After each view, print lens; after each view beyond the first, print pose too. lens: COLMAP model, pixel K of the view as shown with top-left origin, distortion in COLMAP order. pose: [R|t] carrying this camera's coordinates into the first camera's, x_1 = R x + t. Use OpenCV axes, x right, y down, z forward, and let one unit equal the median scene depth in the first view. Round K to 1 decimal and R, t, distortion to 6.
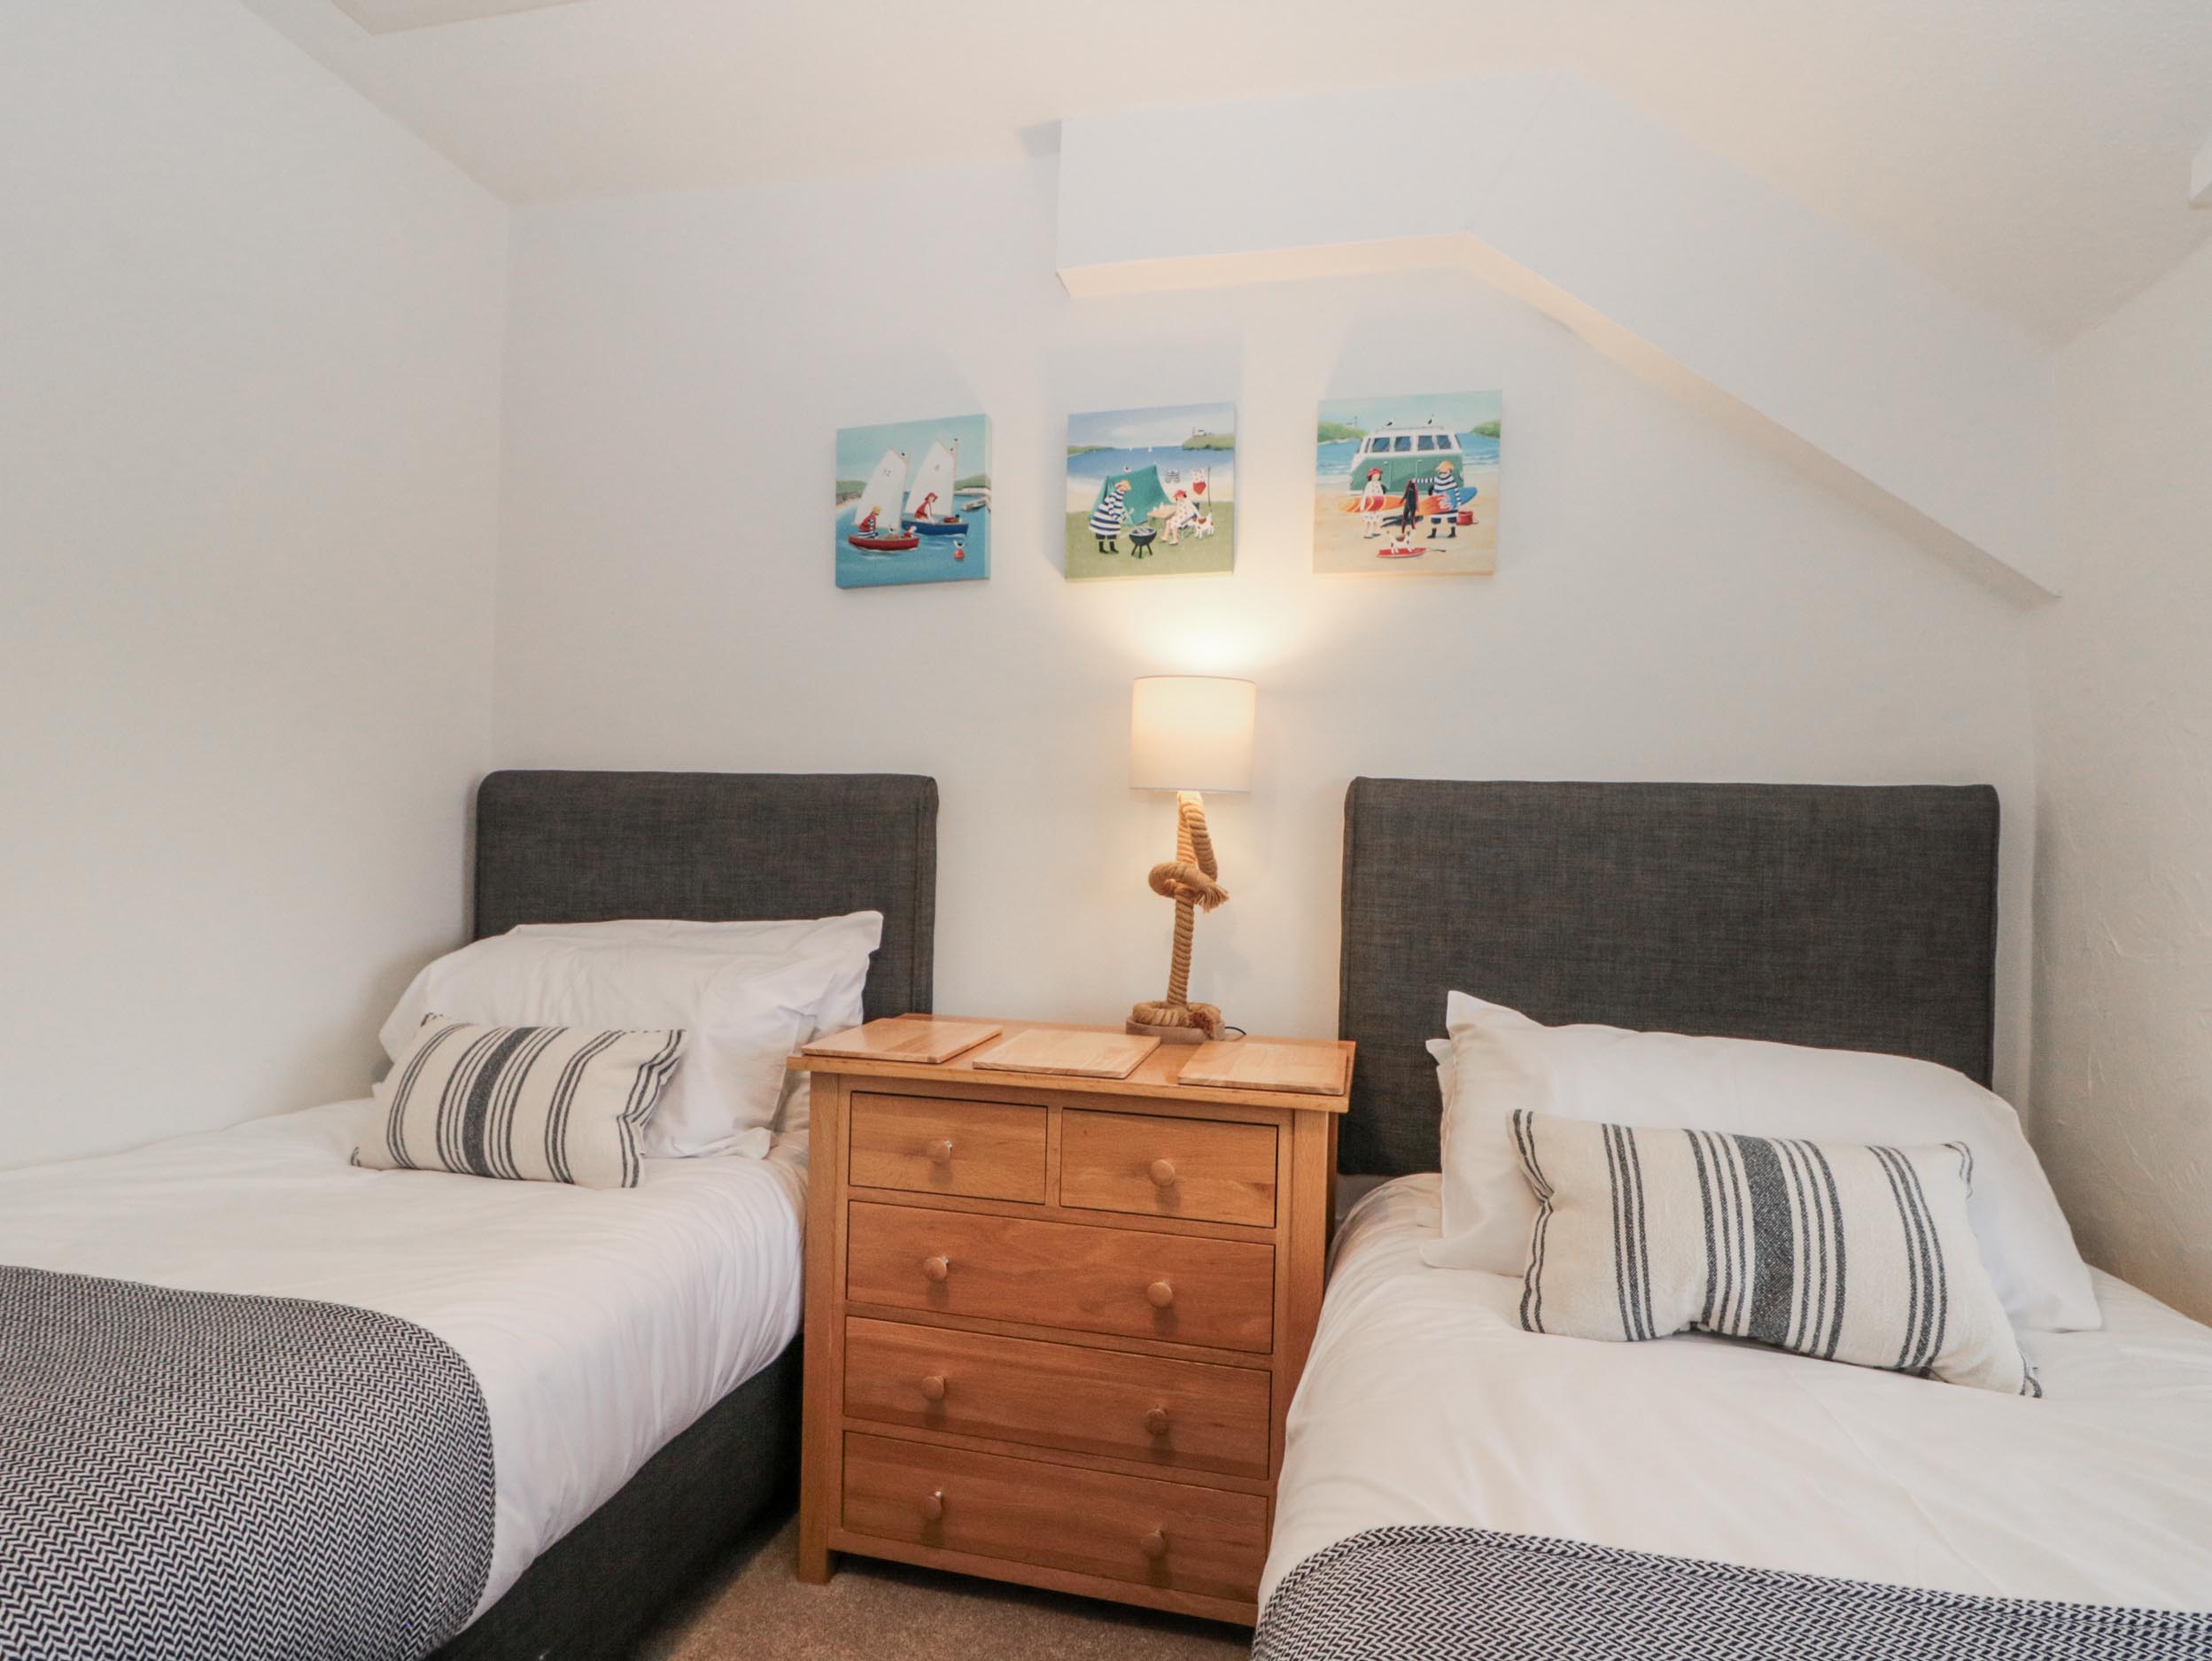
lens RADIAL K [[1152.4, 0, 1101.4], [0, 1152.4, 832.5], [0, 0, 1]] dist [-0.006321, -0.004354]
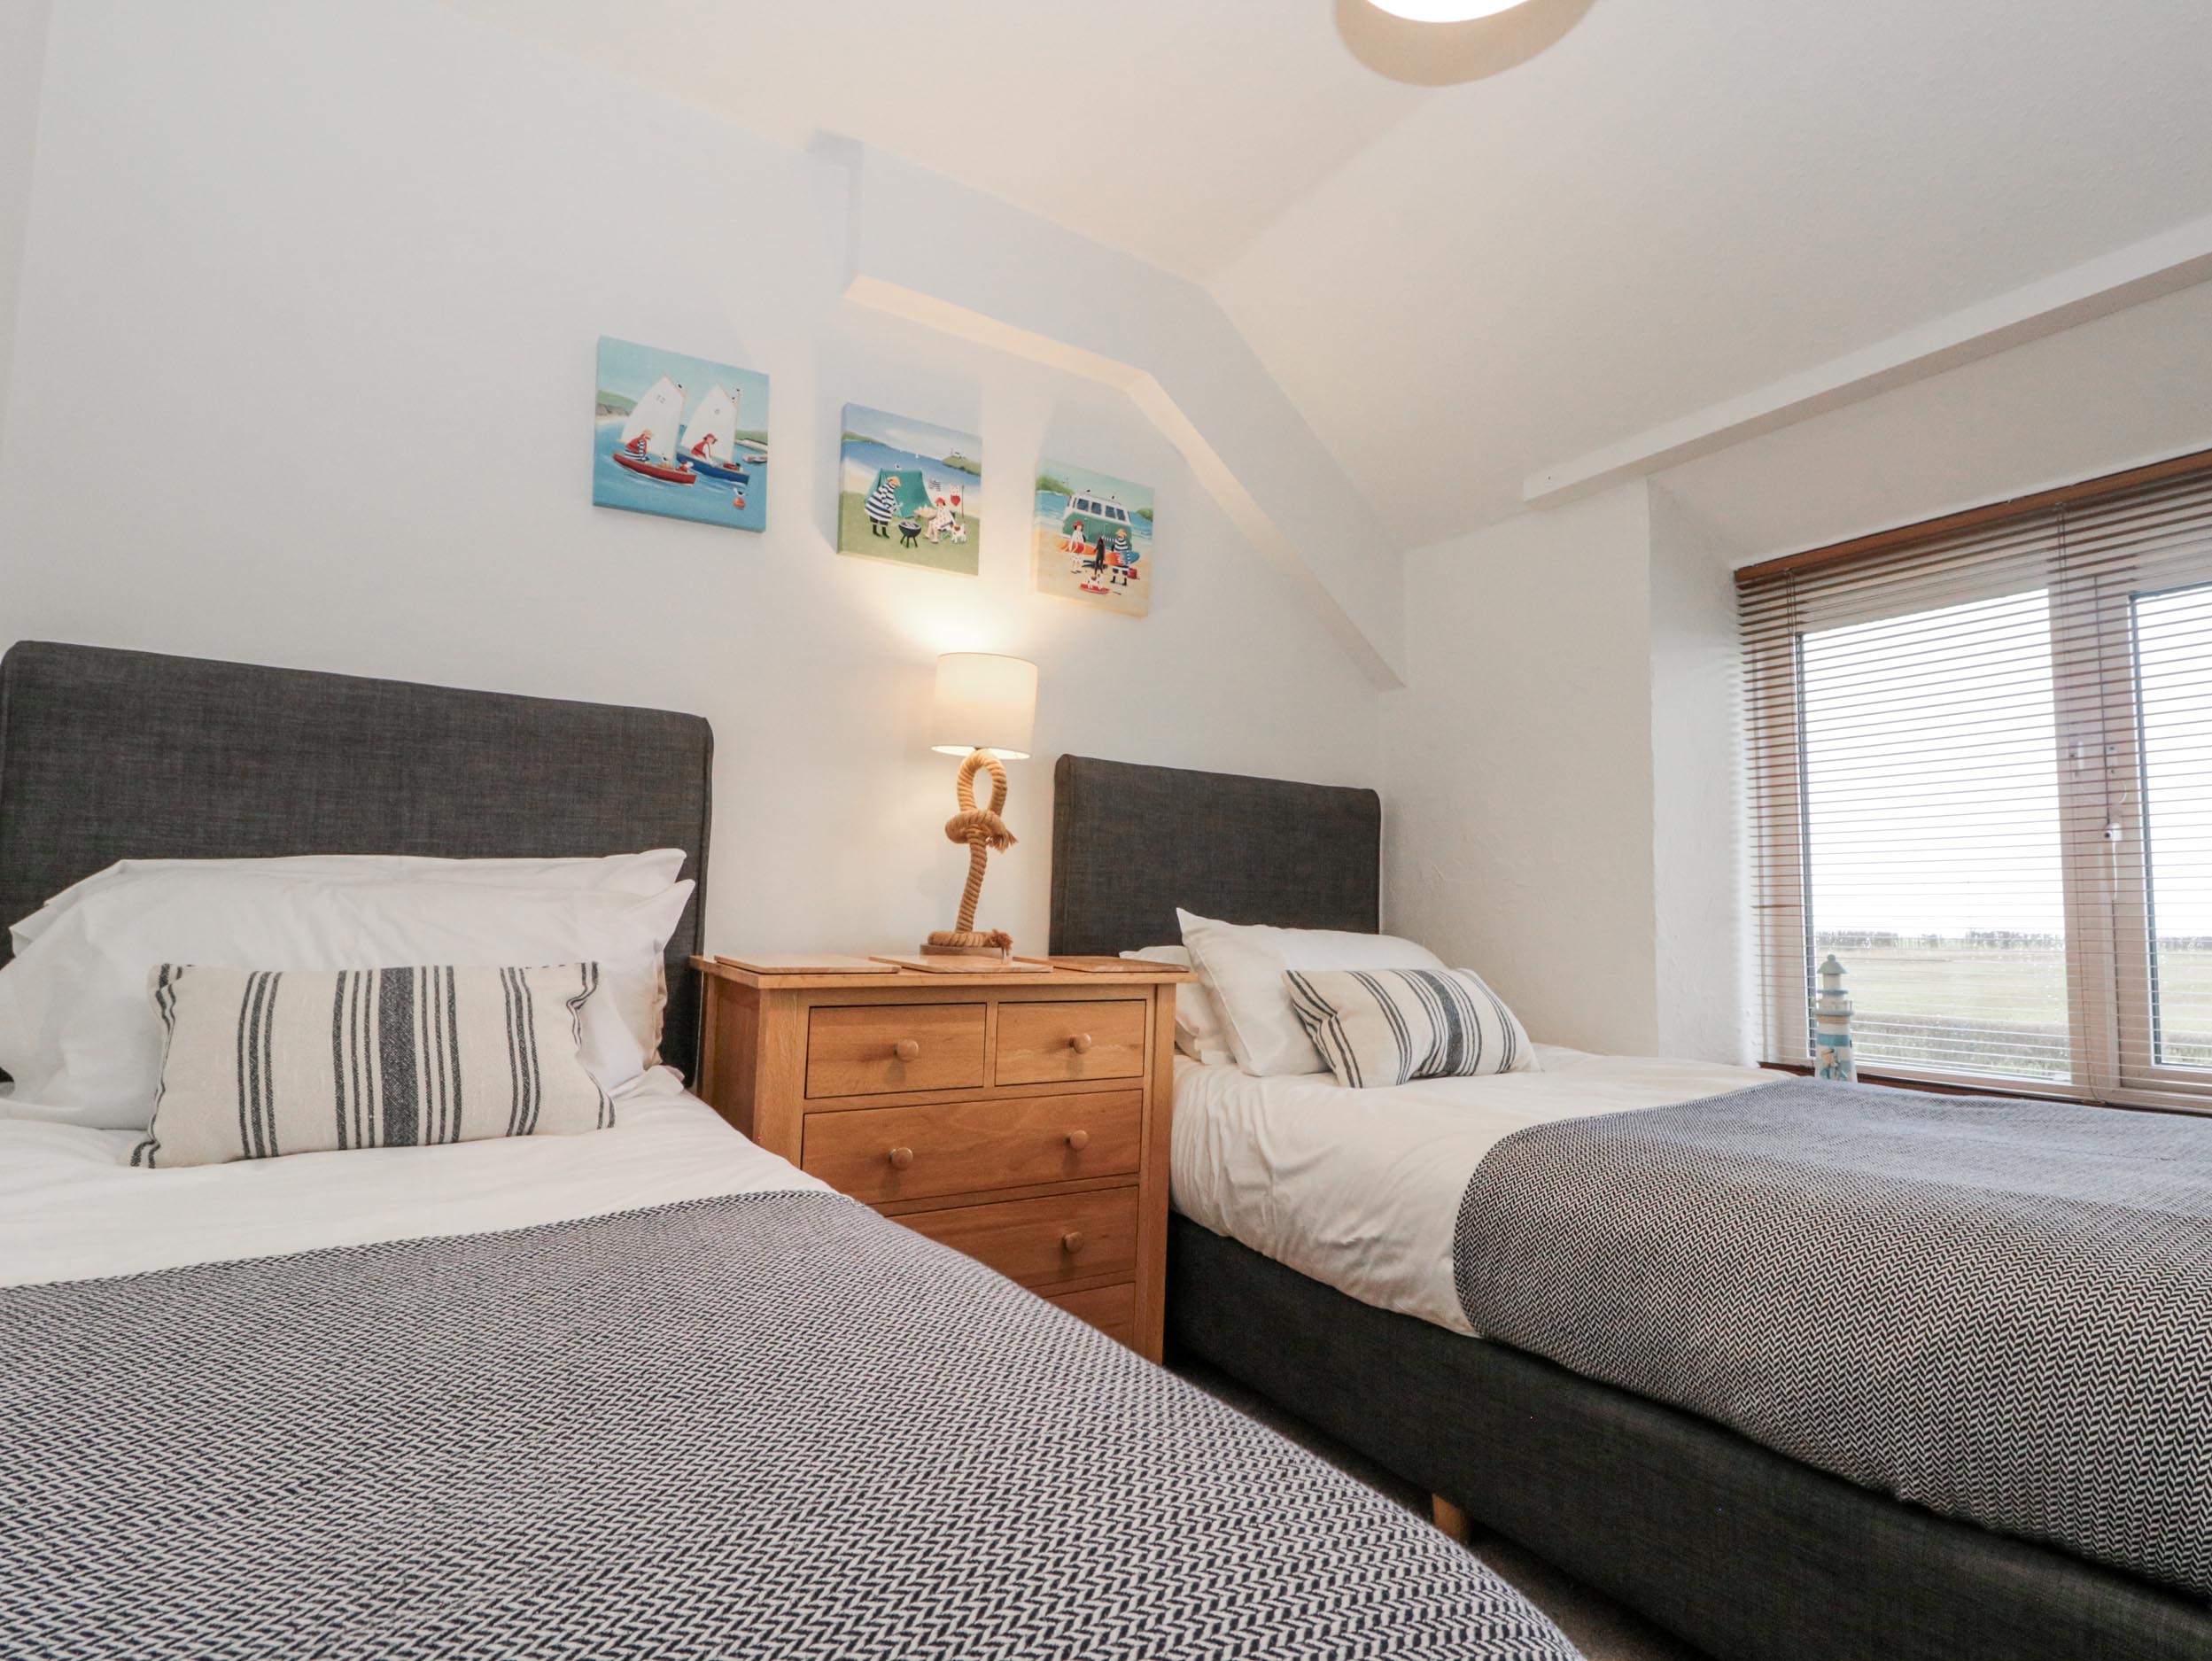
lens RADIAL K [[1152.4, 0, 1089.7], [0, 1152.4, 827.8], [0, 0, 1]] dist [-0.006321, -0.004354]
pose [[0.691417, 0.046142, 0.720981, -0.657851], [-0.019740, 0.998792, -0.044991, 0.087960], [-0.722187, 0.016876, 0.691492, 0.085642]]
